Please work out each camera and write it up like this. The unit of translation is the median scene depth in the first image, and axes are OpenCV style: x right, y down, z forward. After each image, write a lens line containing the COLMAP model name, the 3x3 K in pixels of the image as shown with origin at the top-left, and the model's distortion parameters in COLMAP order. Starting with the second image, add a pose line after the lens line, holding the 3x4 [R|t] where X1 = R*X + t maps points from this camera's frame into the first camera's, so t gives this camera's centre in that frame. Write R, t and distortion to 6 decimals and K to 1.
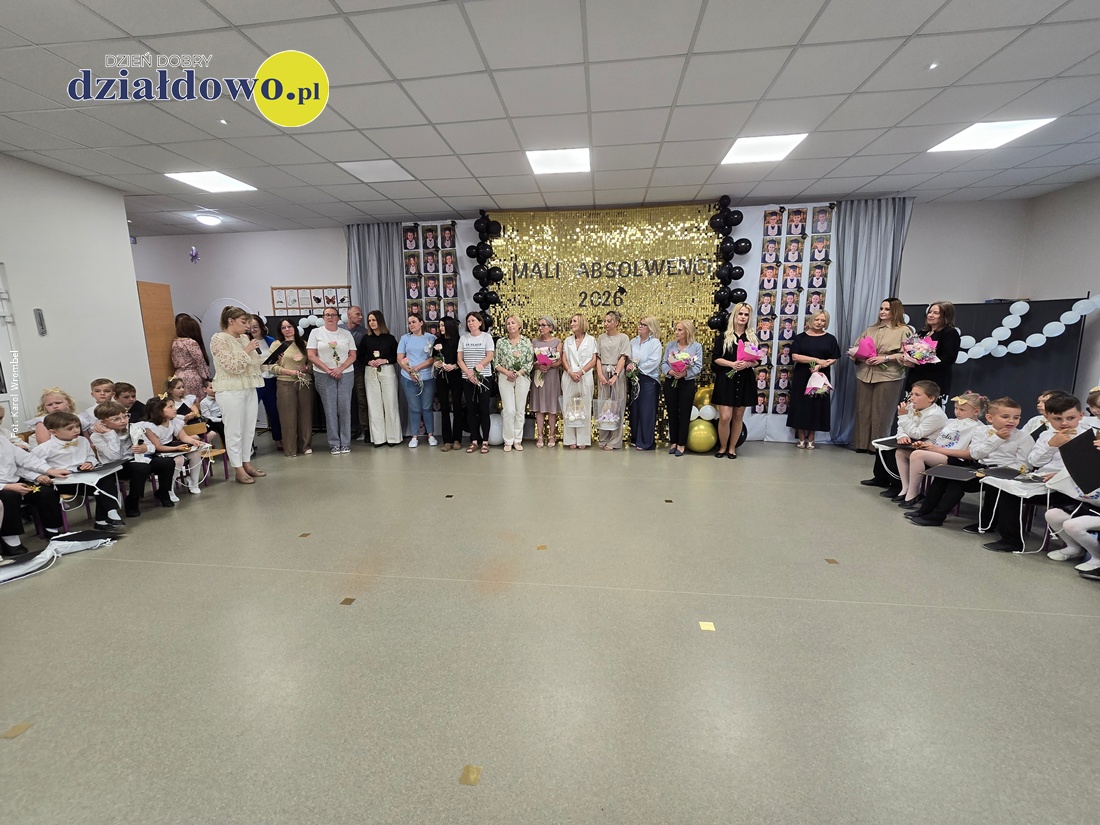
lens RADIAL K [[453.1, 0, 547.8], [0, 453.1, 407.6], [0, 0, 1]] dist [-0.000355, 0.001436]
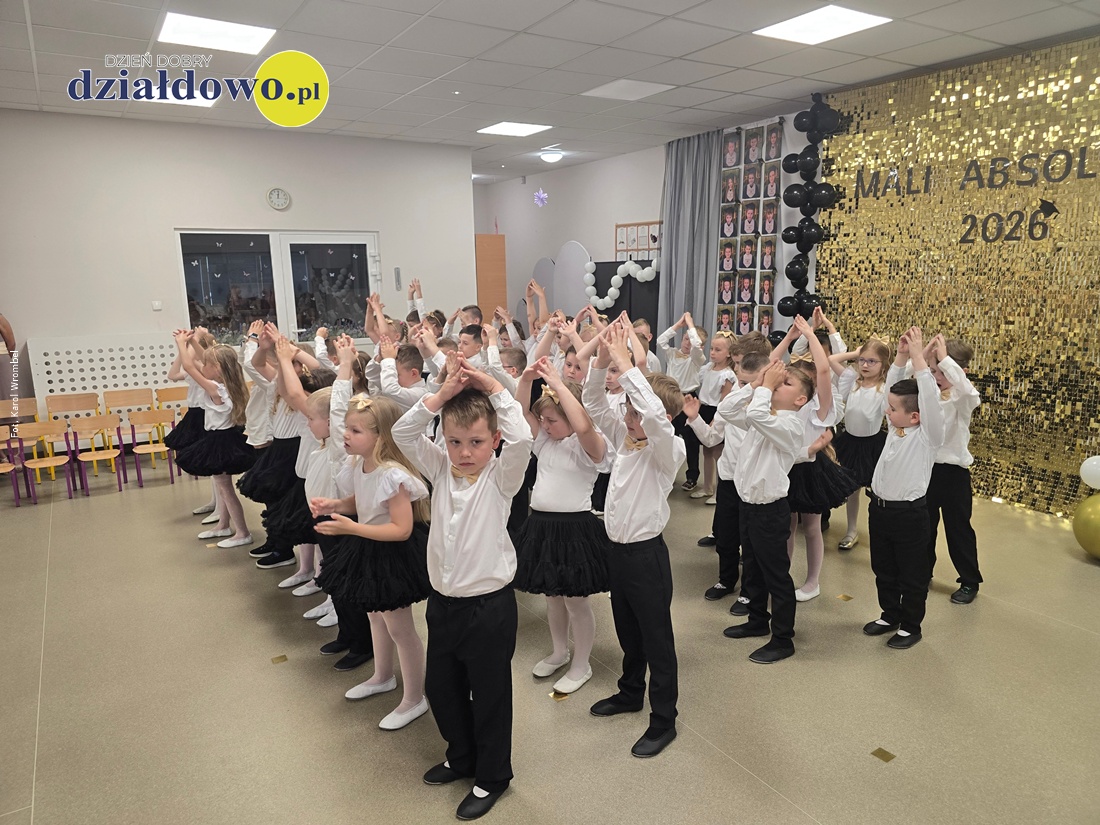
lens RADIAL K [[742.4, 0, 550.9], [0, 742.4, 420.4], [0, 0, 1]] dist [0.035496, -0.033047]
pose [[0.632577, 0.154773, -0.758875, 0.505561], [-0.109420, 0.987861, 0.110266, -0.060048], [0.766729, 0.013284, 0.641834, 0.046054]]
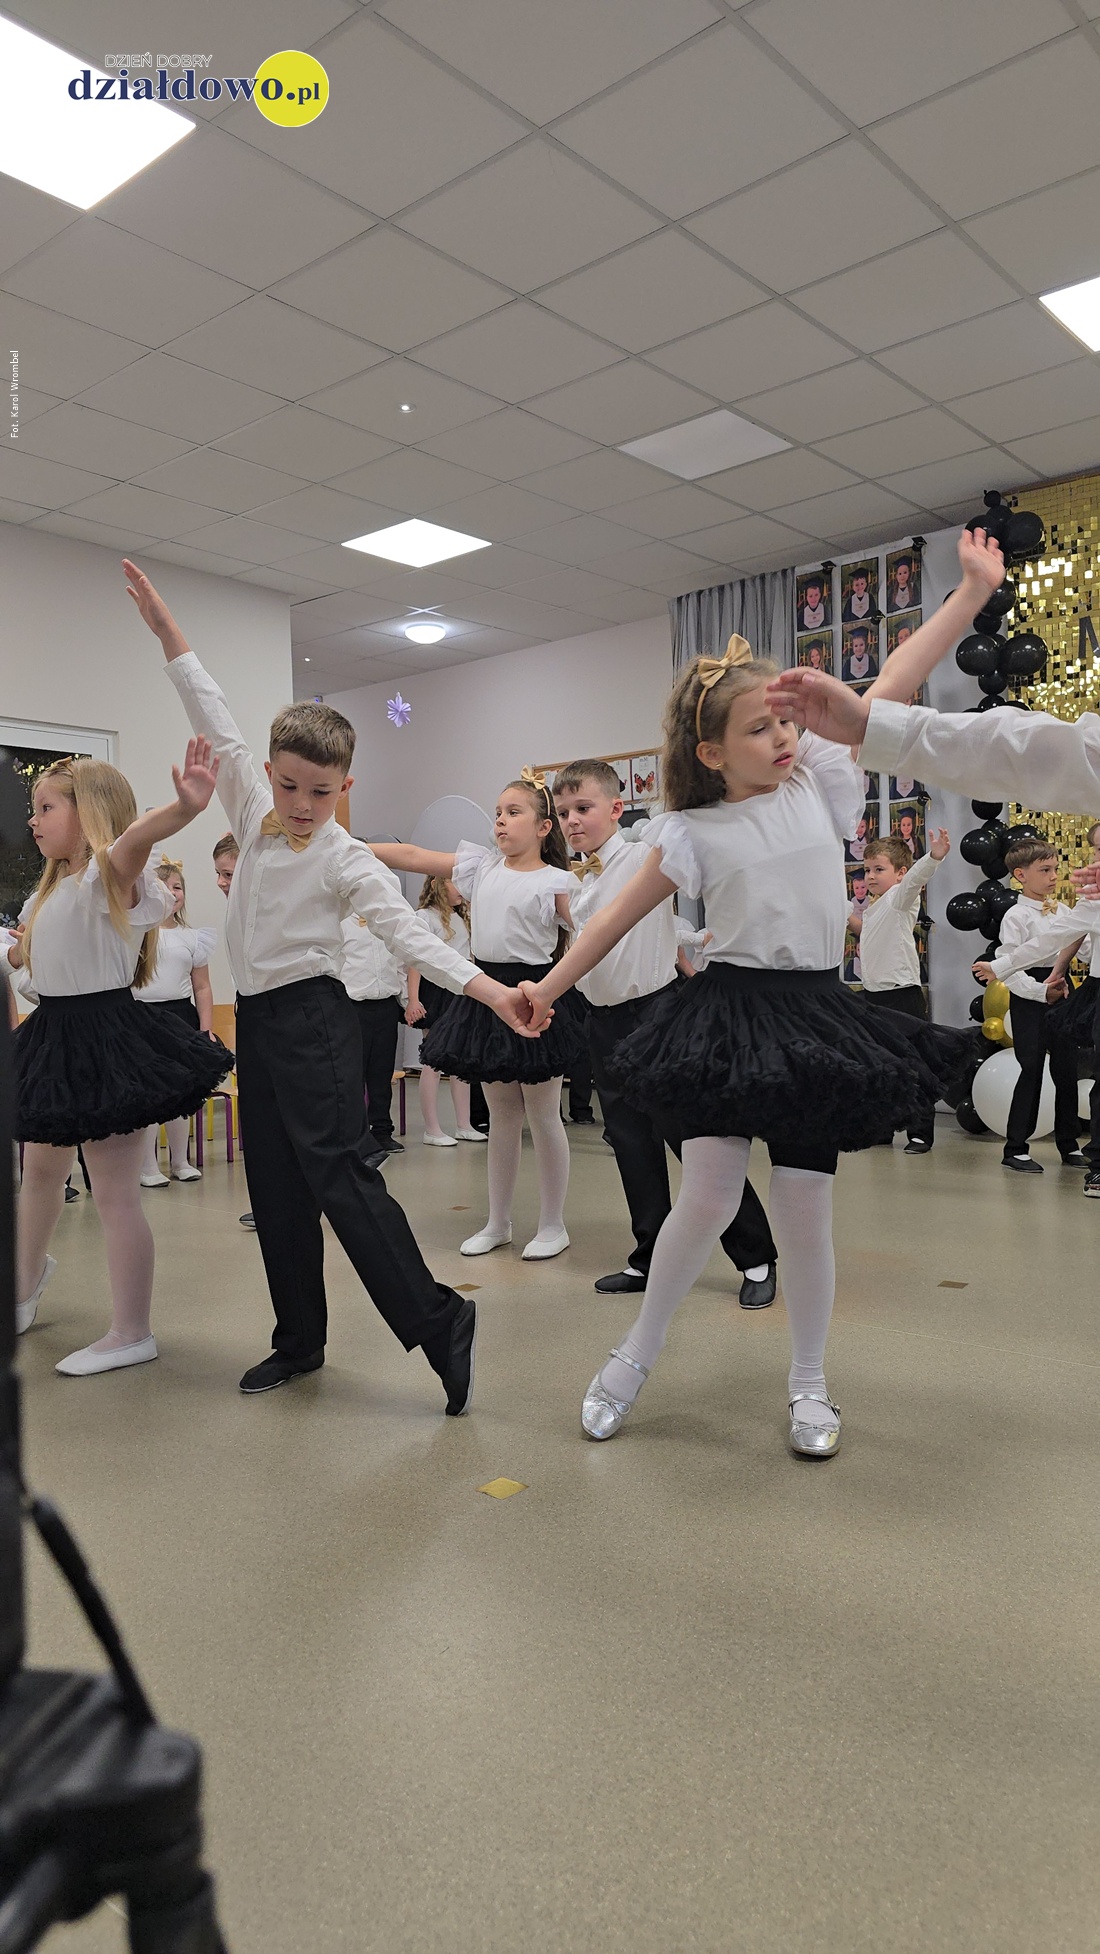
lens RADIAL K [[1333.8, 0, 540.5], [0, 1333.8, 984.8], [0, 0, 1]] dist [0.058301, -0.040385]
pose [[0.825386, -0.004002, -0.564555, 0.180591], [-0.072772, 0.990879, -0.113418, 0.123722], [0.559859, 0.134698, 0.817566, -0.065820]]
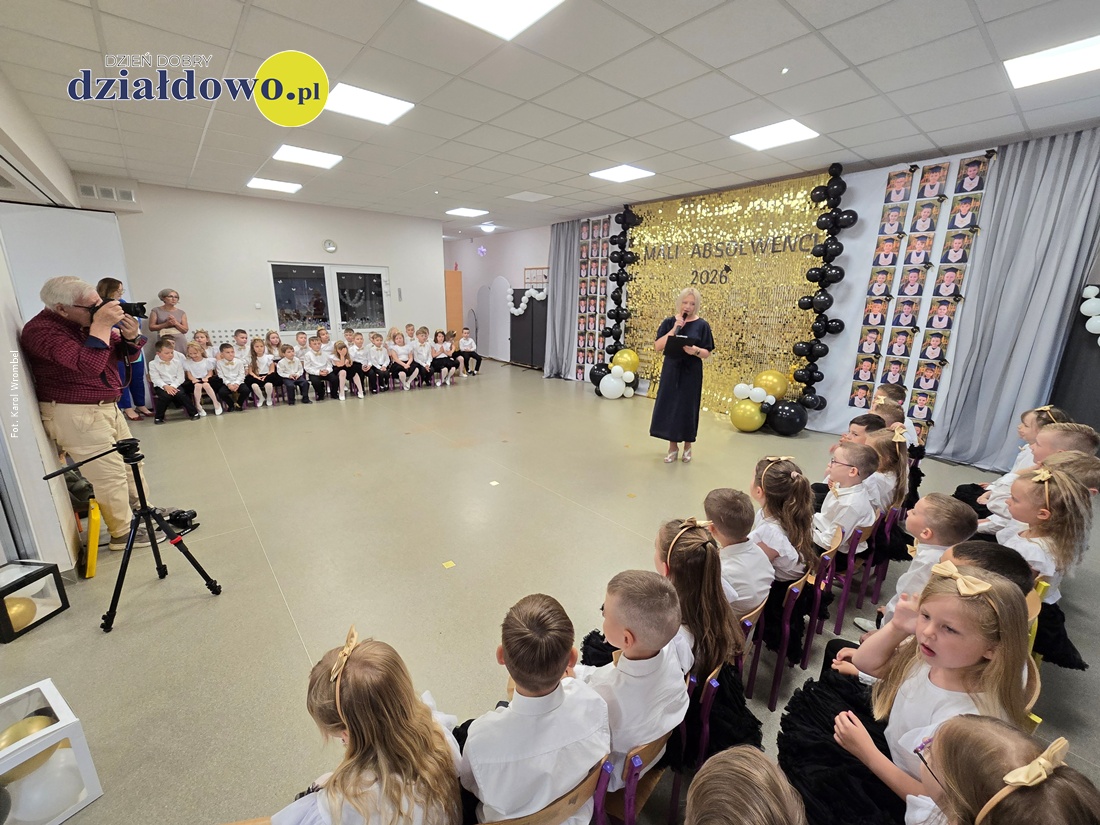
lens RADIAL K [[453.1, 0, 555.9], [0, 453.1, 410.2], [0, 0, 1]] dist [-0.000355, 0.001436]
pose [[0.739144, 0.184676, -0.647735, 0.644361], [-0.123933, 0.982547, 0.138712, -0.032460], [0.662047, -0.022253, 0.749132, -0.073349]]
